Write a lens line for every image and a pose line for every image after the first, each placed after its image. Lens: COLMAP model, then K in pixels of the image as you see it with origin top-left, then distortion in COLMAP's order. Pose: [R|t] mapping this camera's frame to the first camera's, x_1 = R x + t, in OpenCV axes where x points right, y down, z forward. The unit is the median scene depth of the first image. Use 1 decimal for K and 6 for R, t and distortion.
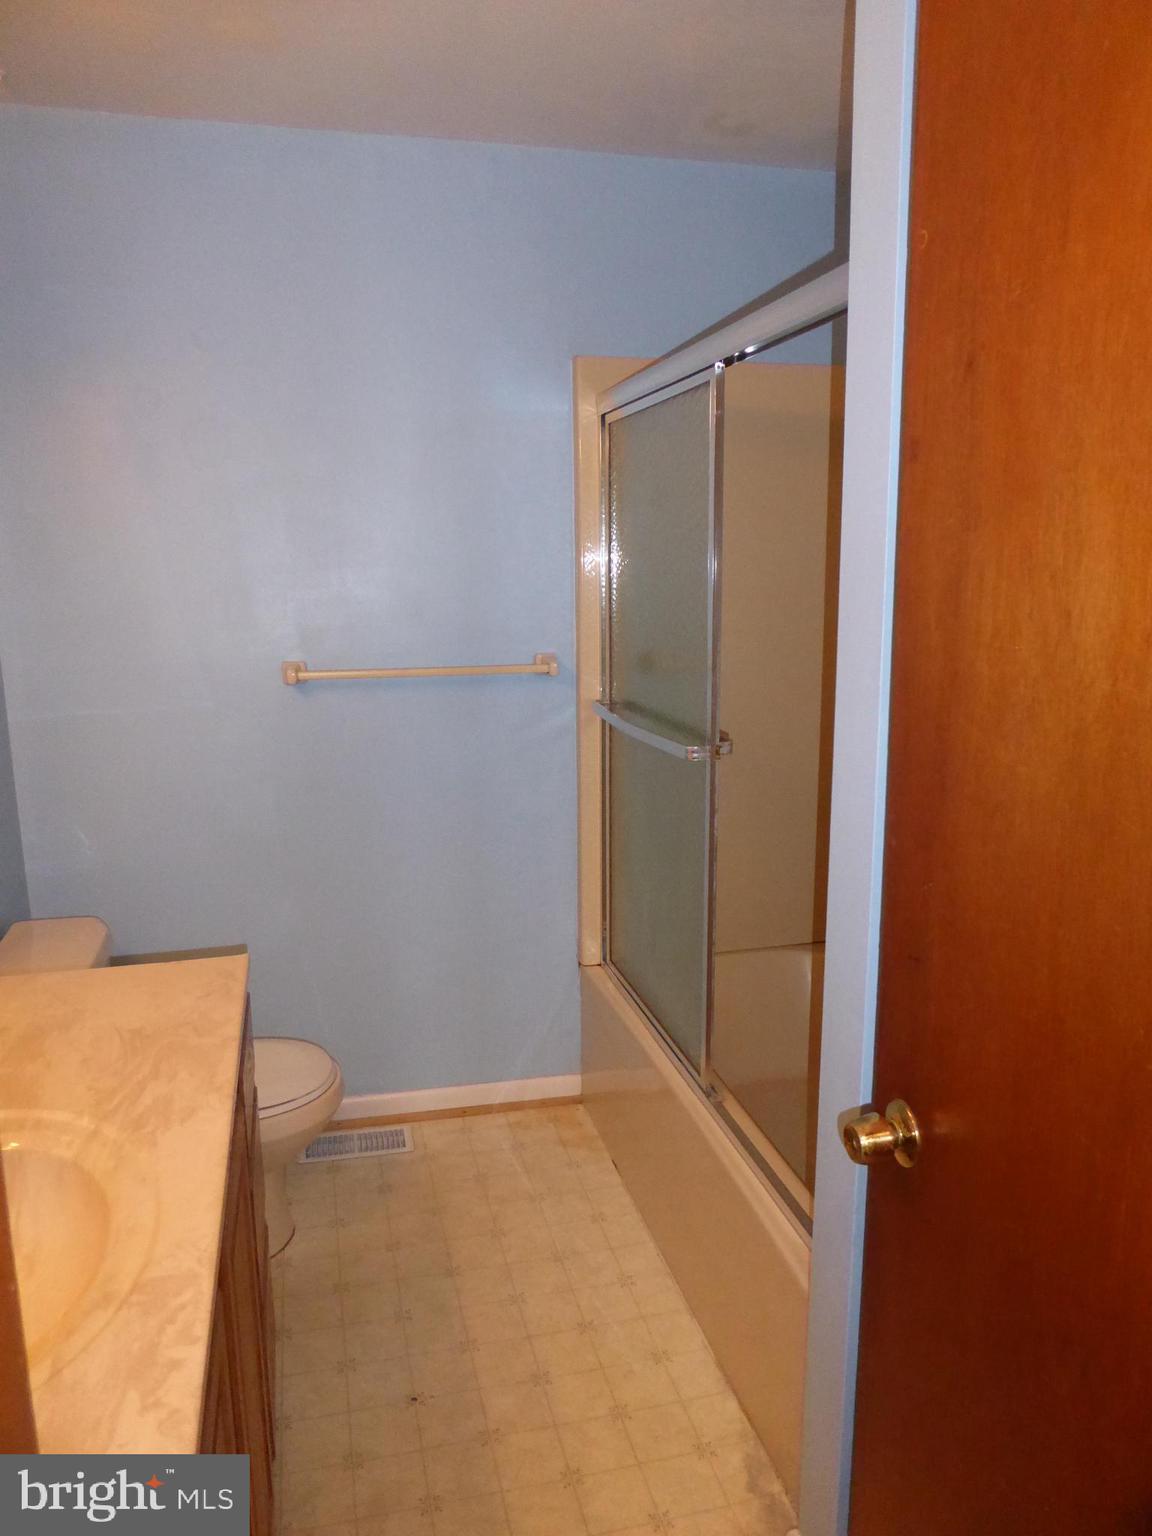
lens RADIAL K [[1100.4, 0, 576.0], [0, 1100.4, 768.0], [0, 0, 1]] dist [-0.050933, 0.002925]
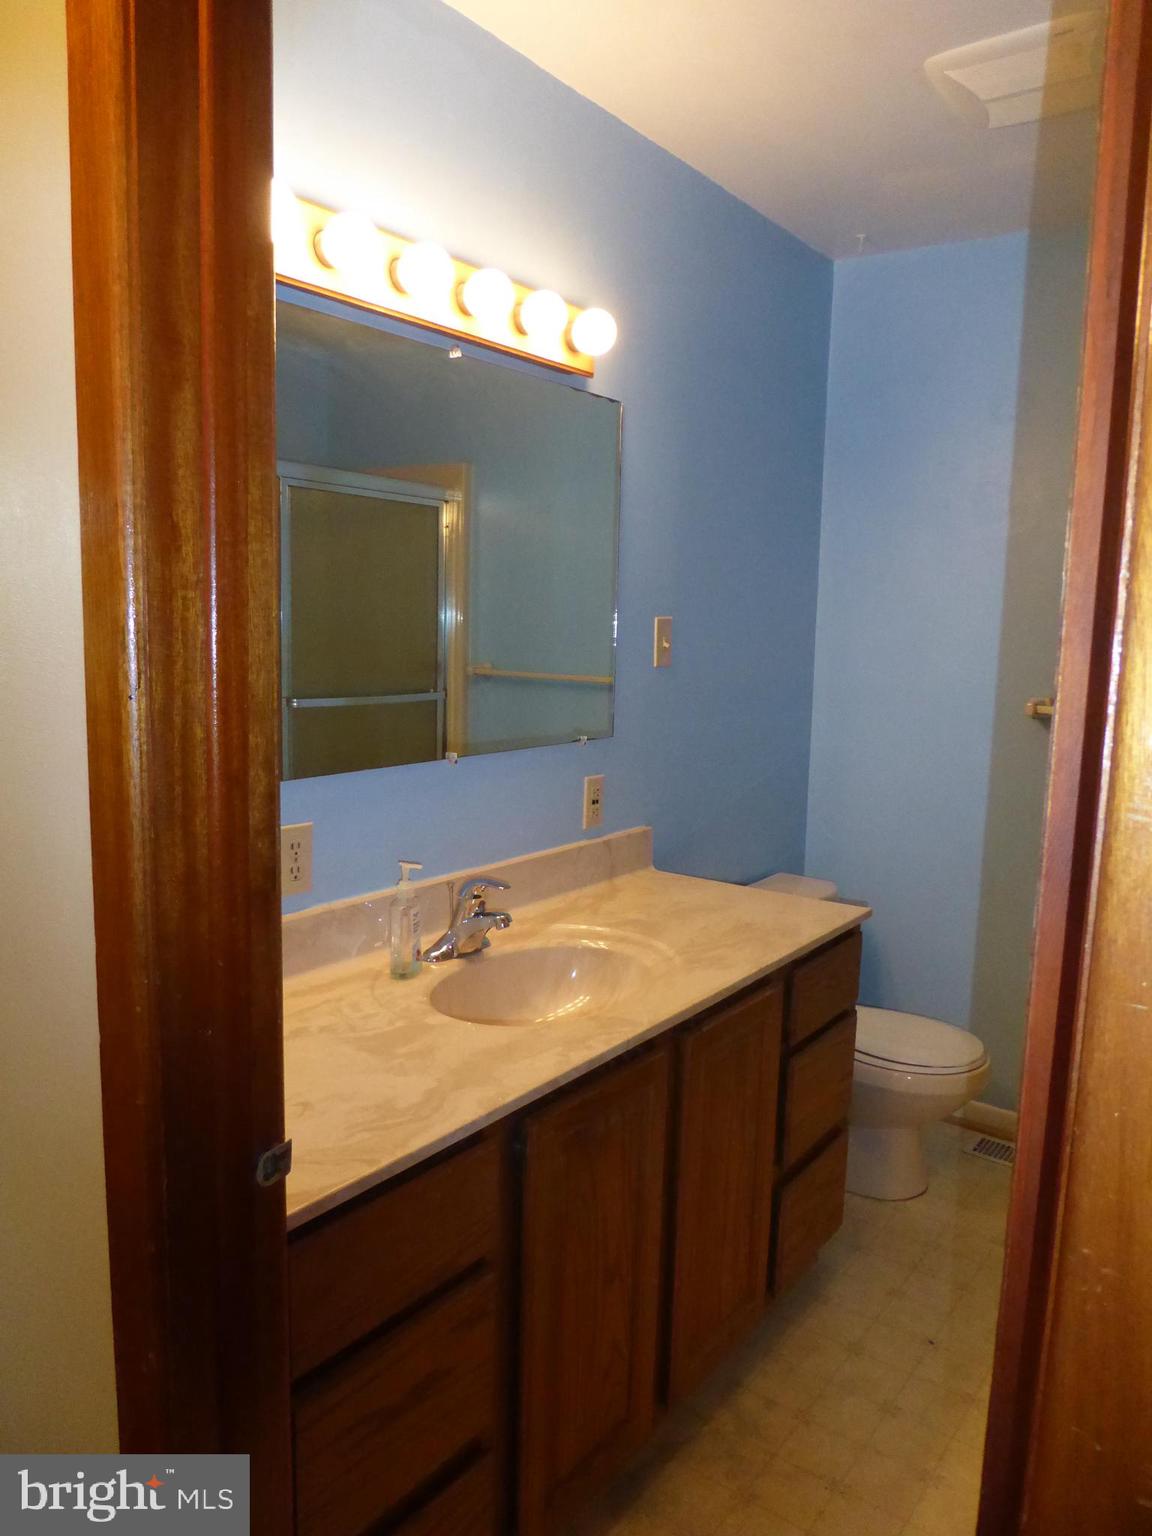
lens RADIAL K [[1100.4, 0, 576.0], [0, 1100.4, 768.0], [0, 0, 1]] dist [-0.050933, 0.002925]
pose [[0.640431, 0.140003, -0.755147, 0.552533], [-0.186909, 0.982095, 0.023563, 0.063339], [0.744925, 0.126053, 0.655131, -0.117845]]
